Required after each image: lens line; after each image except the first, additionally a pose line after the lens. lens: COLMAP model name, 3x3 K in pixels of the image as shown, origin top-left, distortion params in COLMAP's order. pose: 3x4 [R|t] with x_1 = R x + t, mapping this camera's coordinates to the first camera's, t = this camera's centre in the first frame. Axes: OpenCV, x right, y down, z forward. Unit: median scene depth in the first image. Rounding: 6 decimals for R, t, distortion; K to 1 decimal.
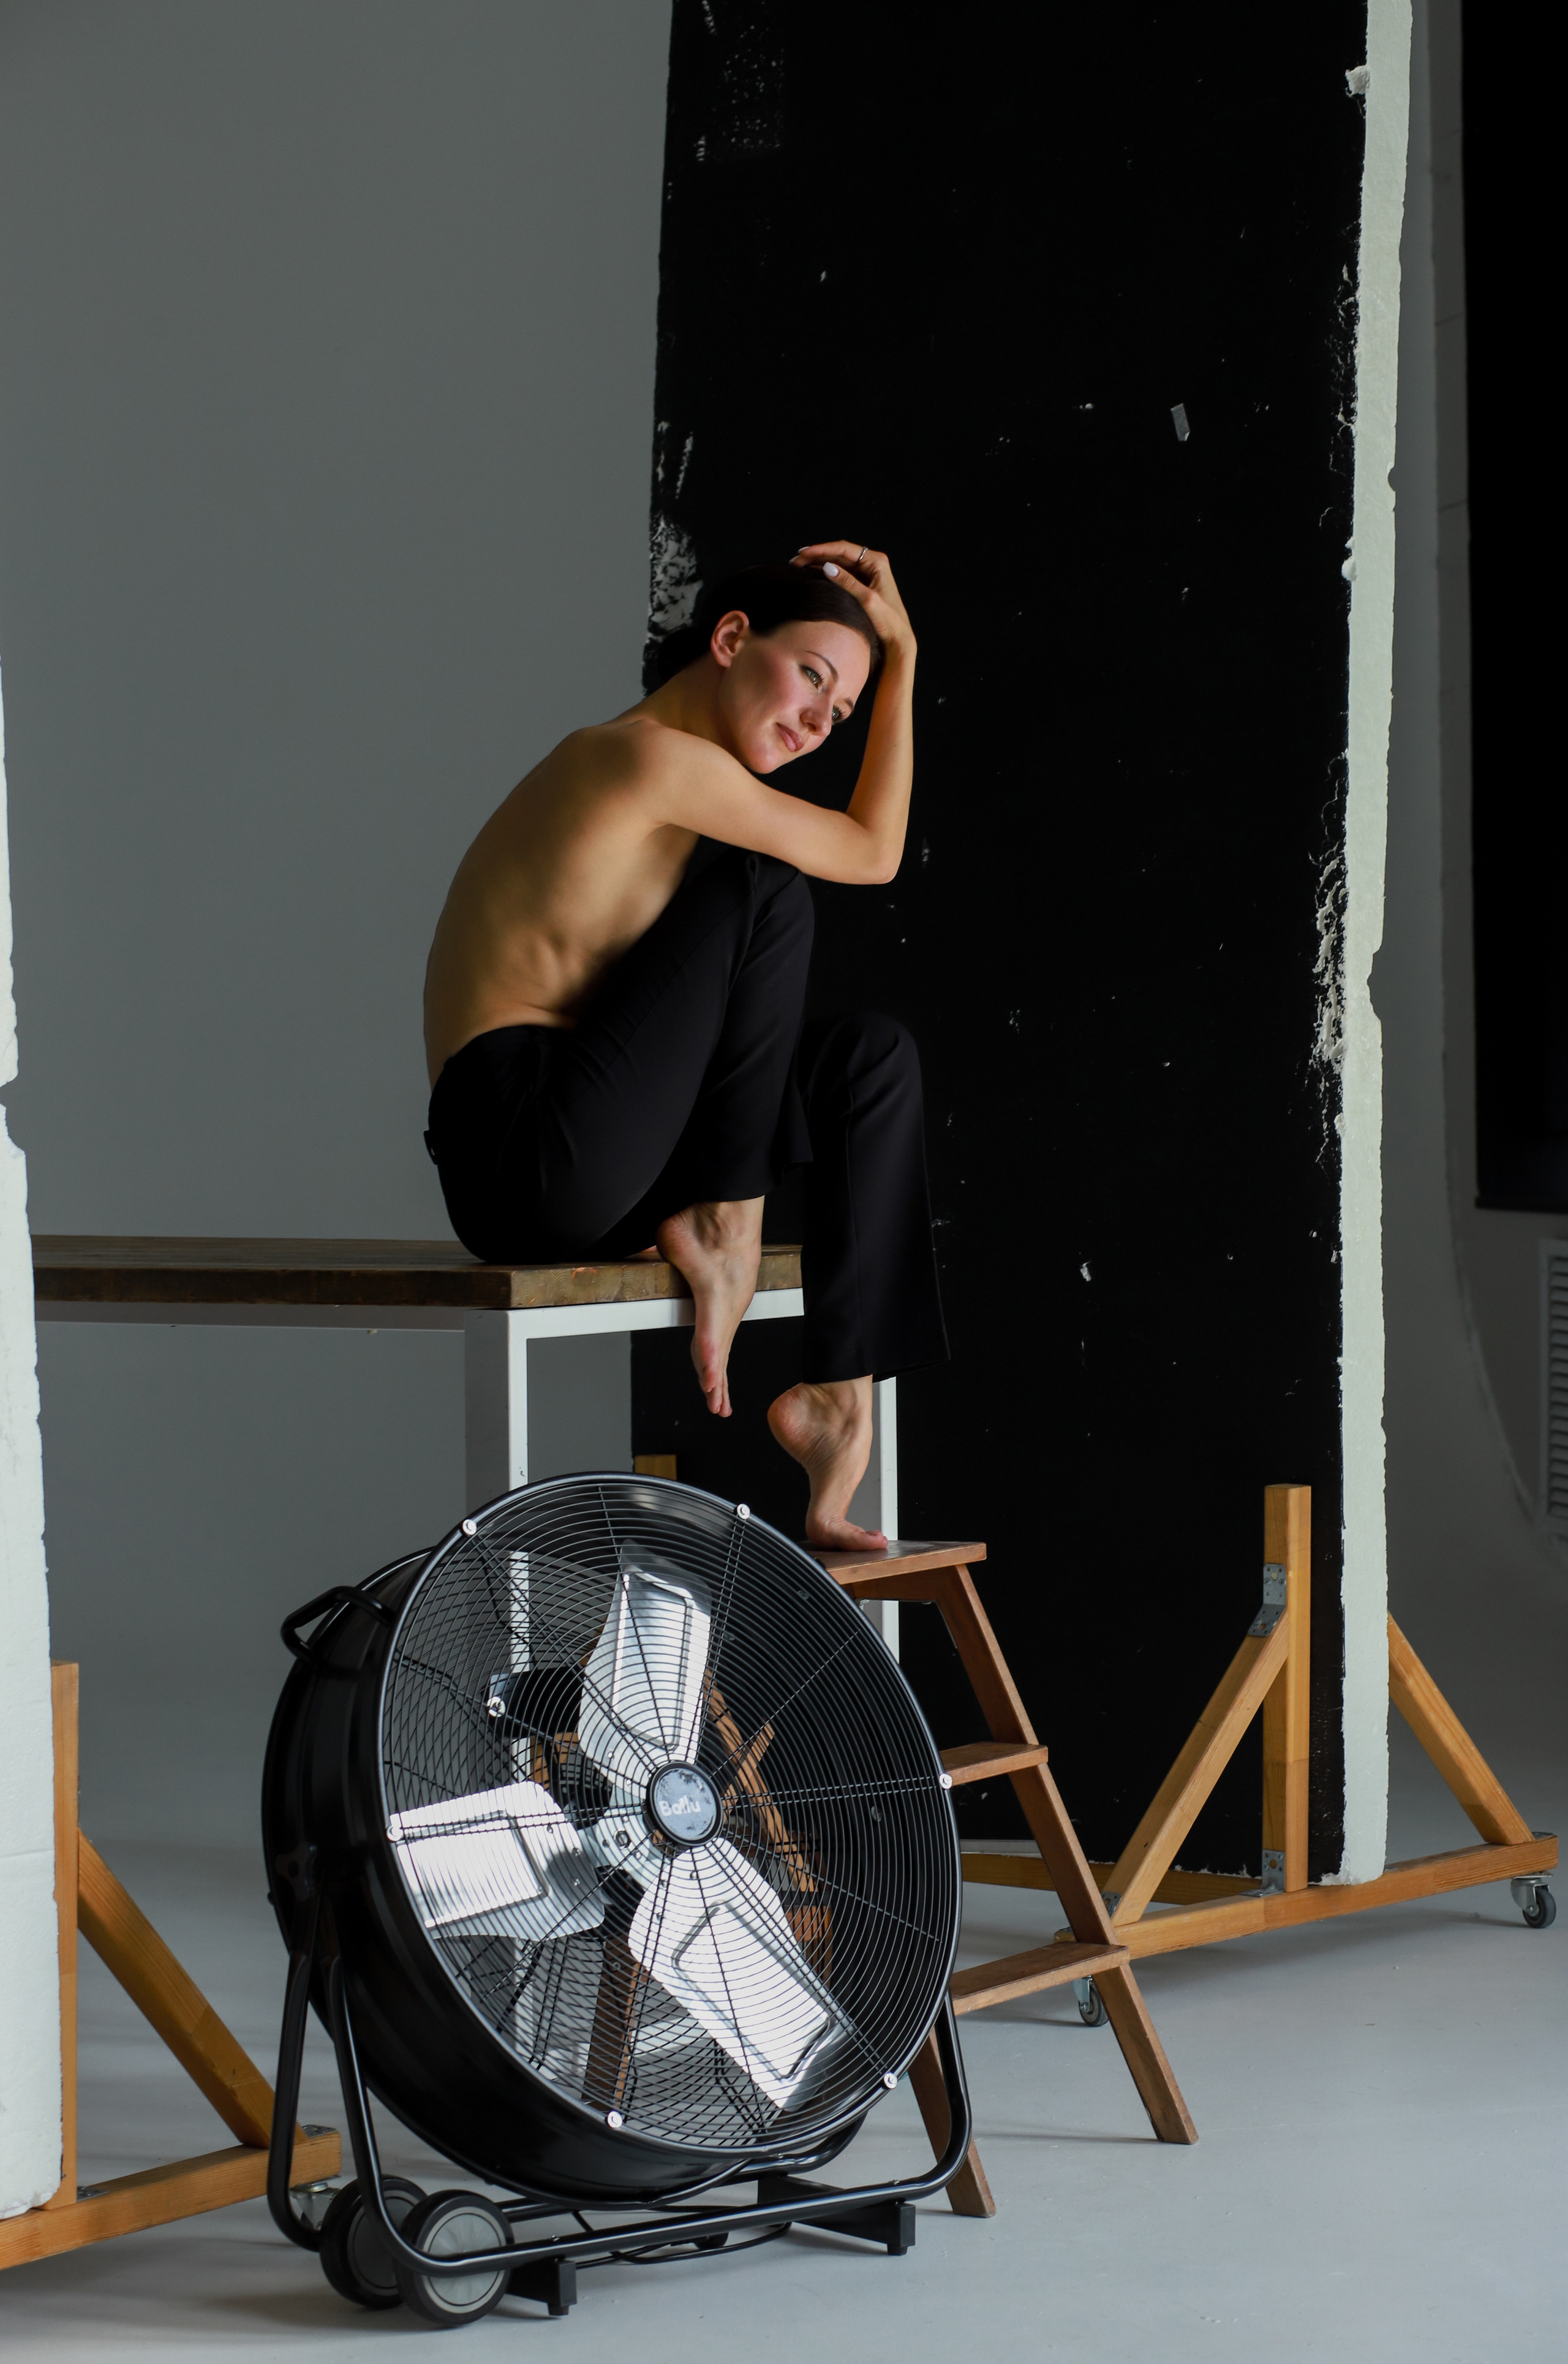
lens RADIAL K [[5819.2, 0, 784.0], [0, 5819.2, 1182.0], [0, 0, 1]] dist [-0.072376, -1.140924]
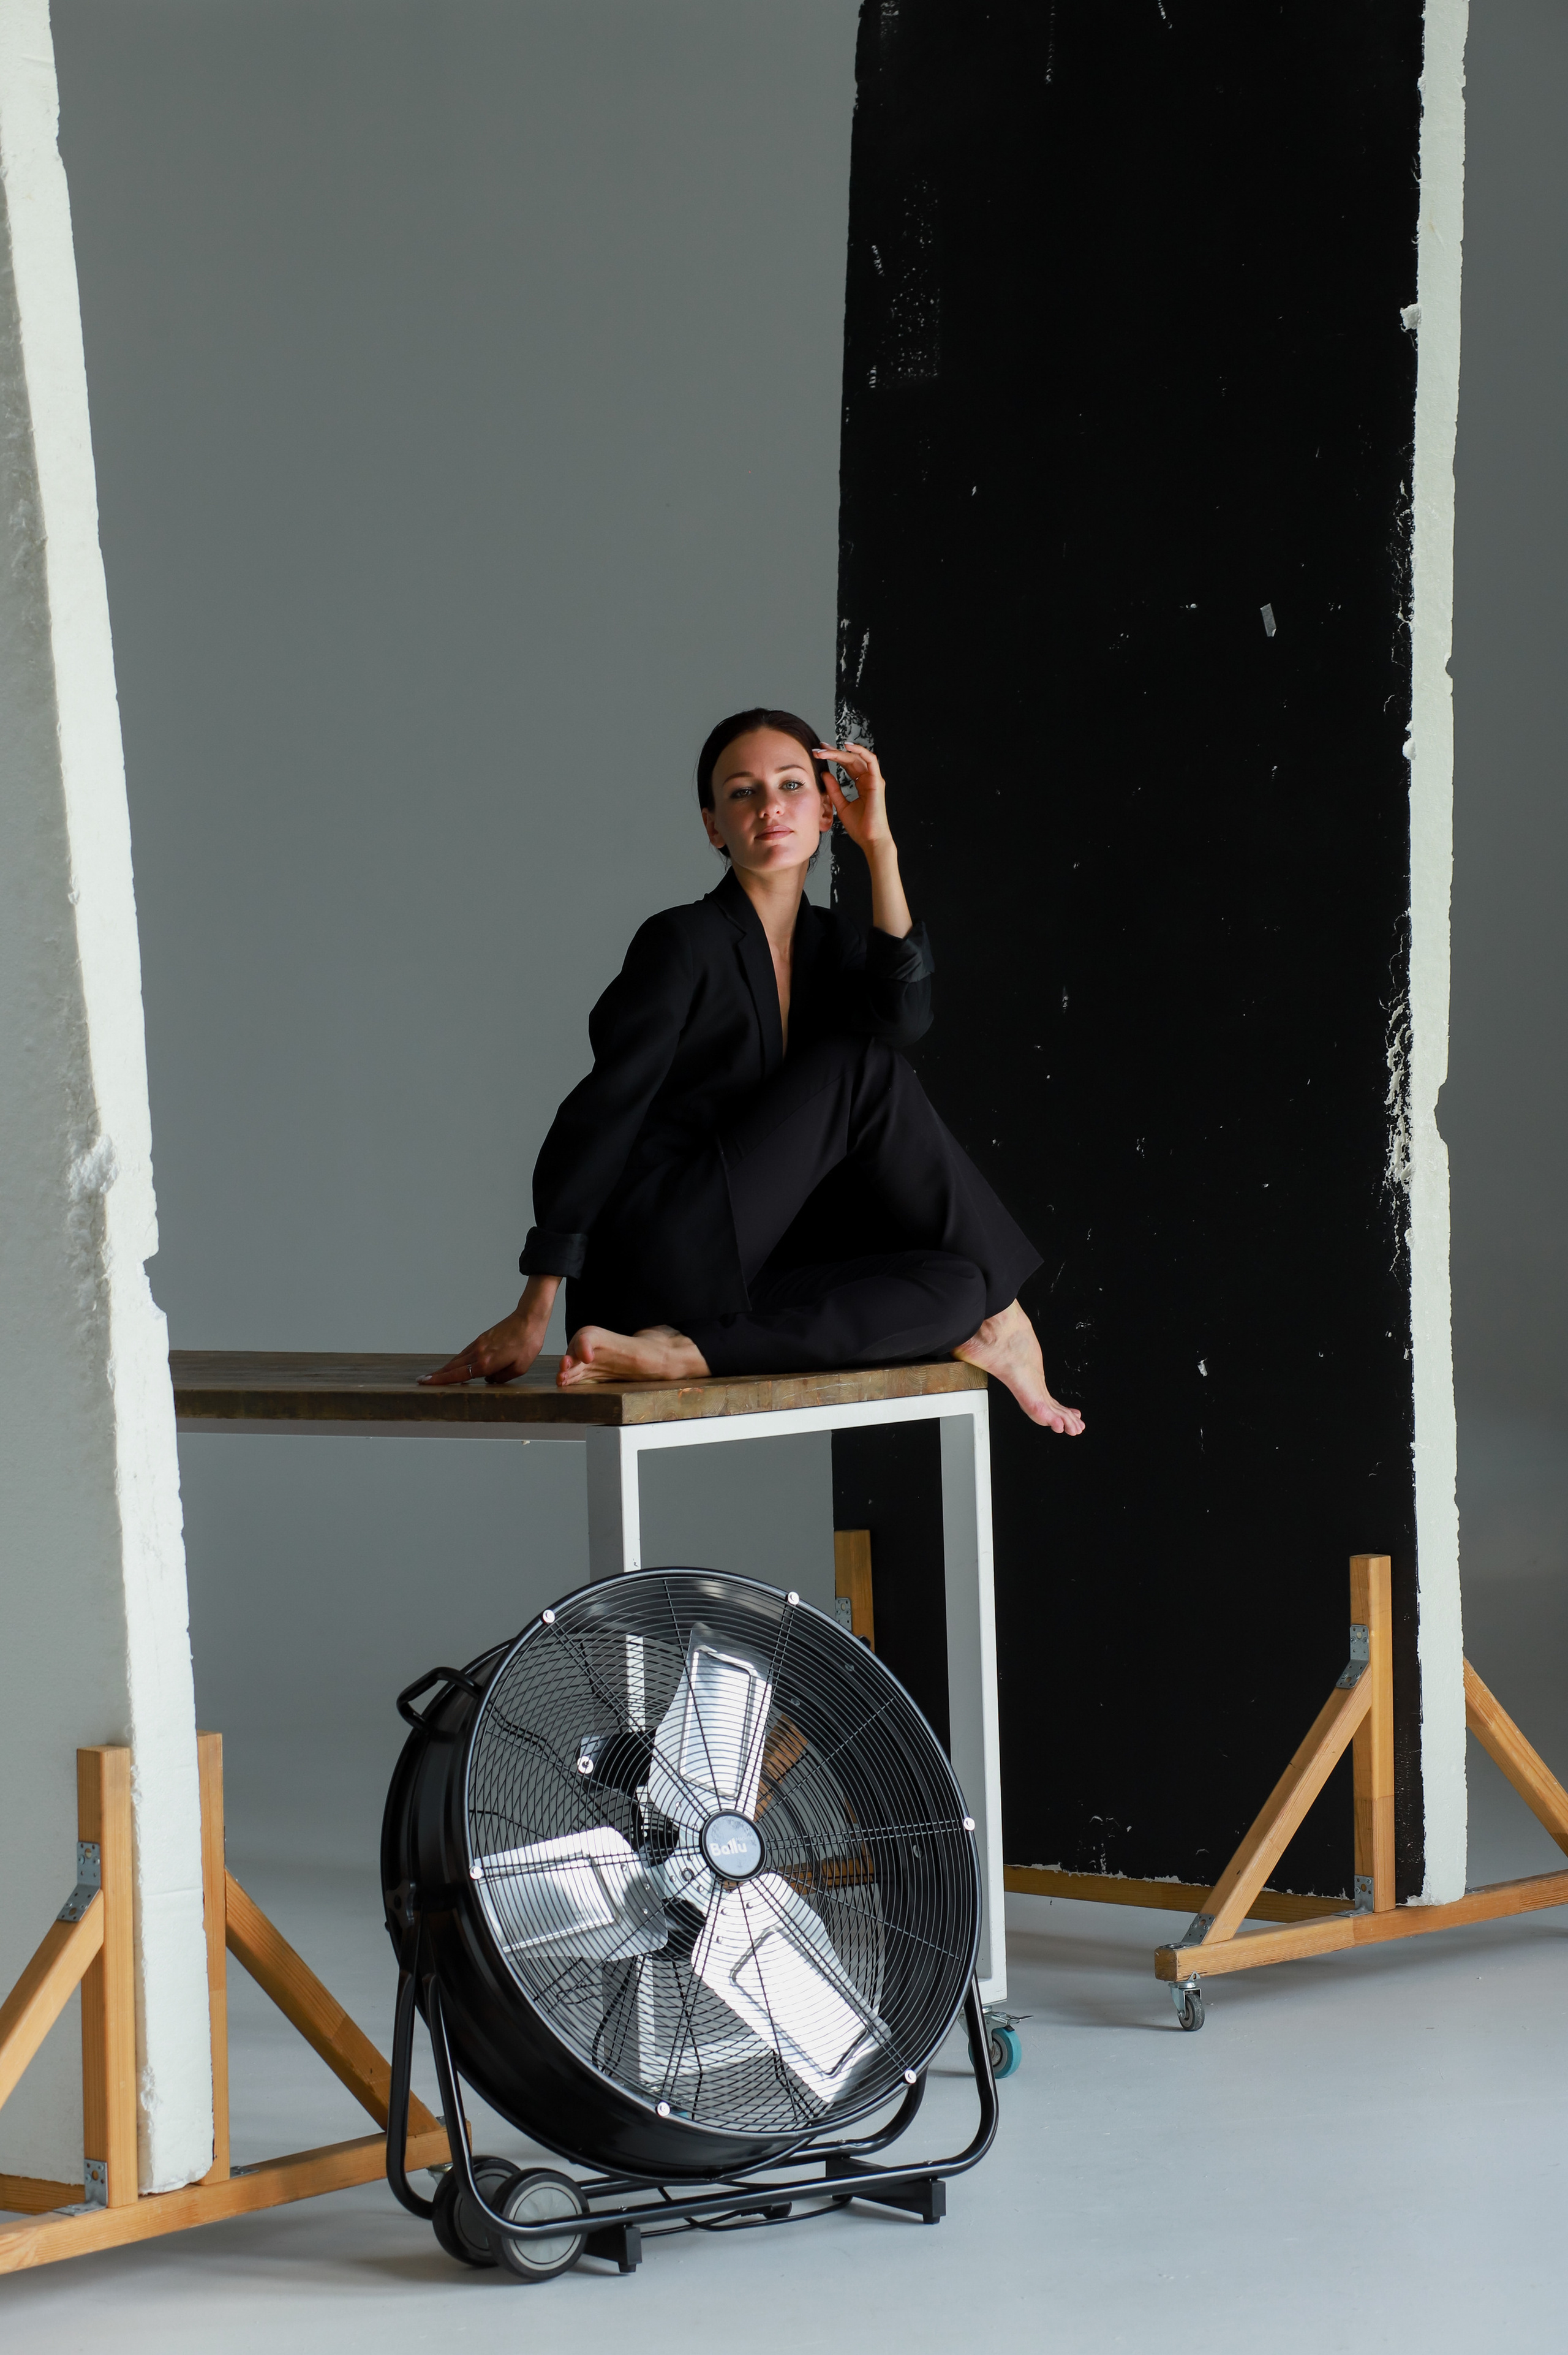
lens RADIAL K [[5816.7, 0, 784.0], [0, 5816.7, 1177.5], [0, 0, 1]] dist [-0.098823, -0.492284]
pose [[0.994532, -0.018981, -0.102690, 0.092134], [0.018671, 0.999818, -0.003988, -0.019734], [0.102747, 0.002049, 0.994705, -0.145949]]
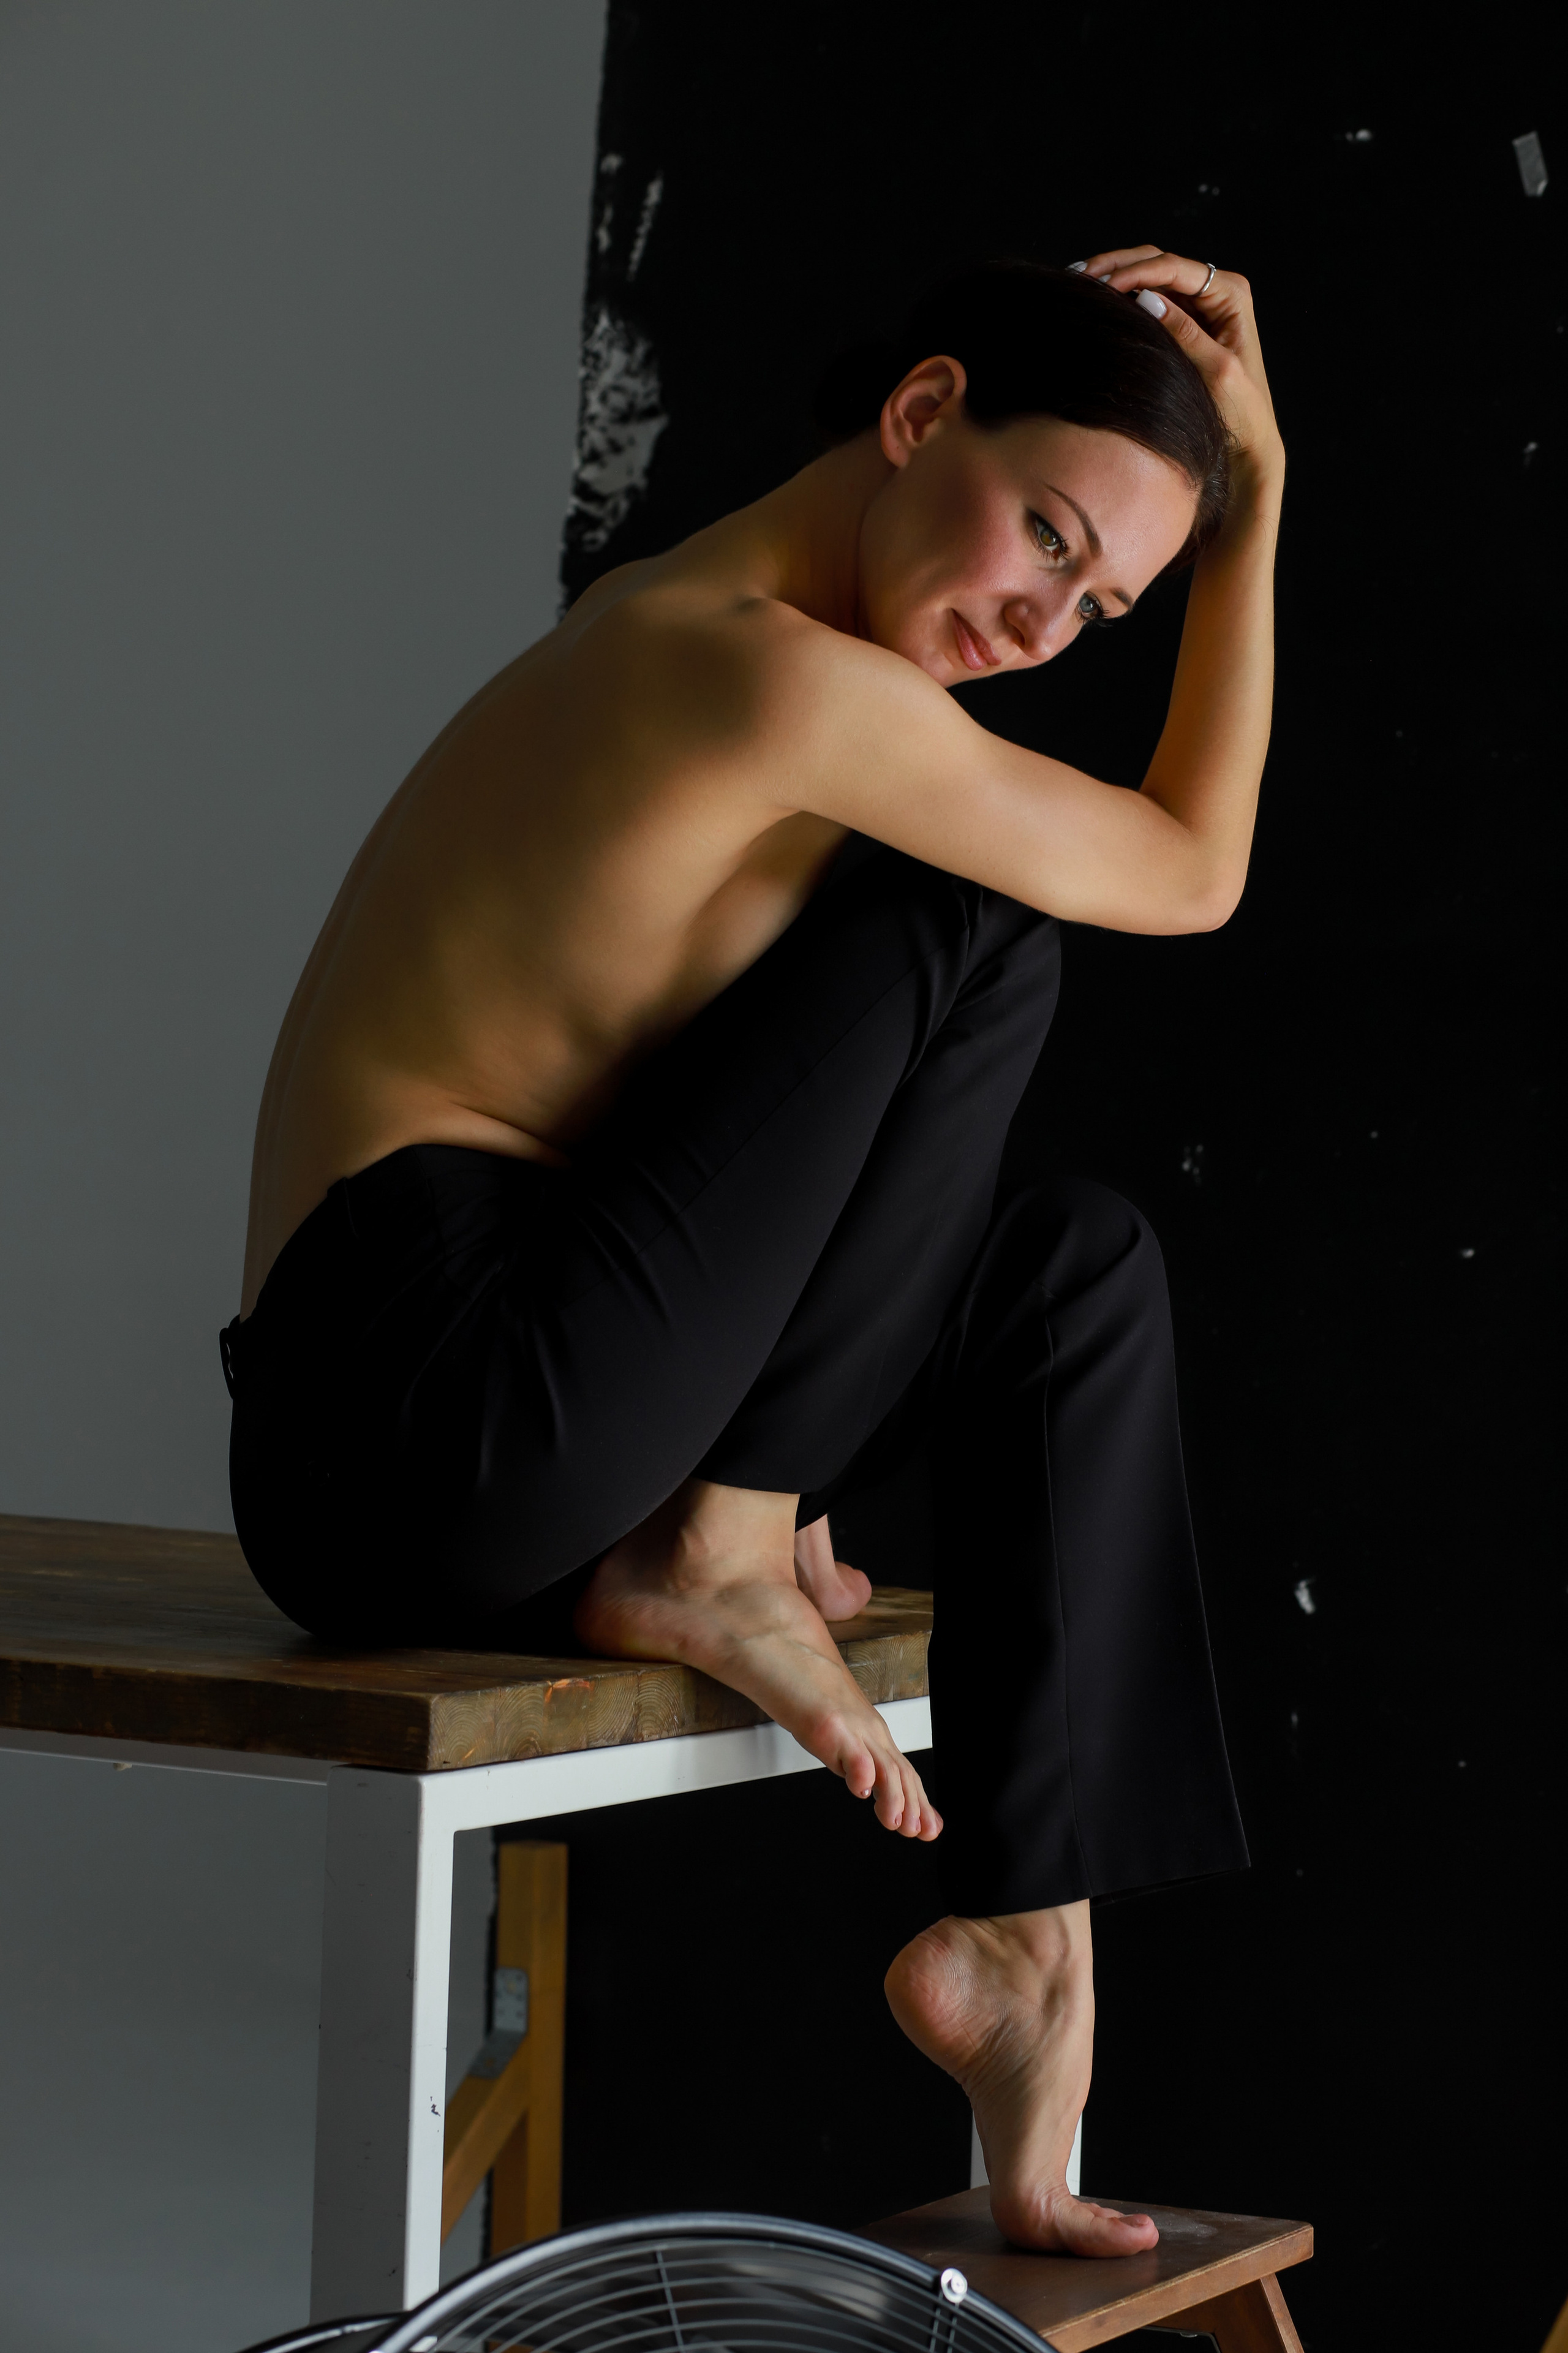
lens RADIAL K [[5818.2, 0, 775.2], [0, 5818.2, 1146.0], [0, 0, 1]] dist [-0.006732, -1.558341]
pose [[0.997063, 0.040487, 0.065014, -0.044071], [-0.039805, 0.999138, -0.011753, -0.022260], [-0.065434, 0.009131, 0.997815, 0.435962]]
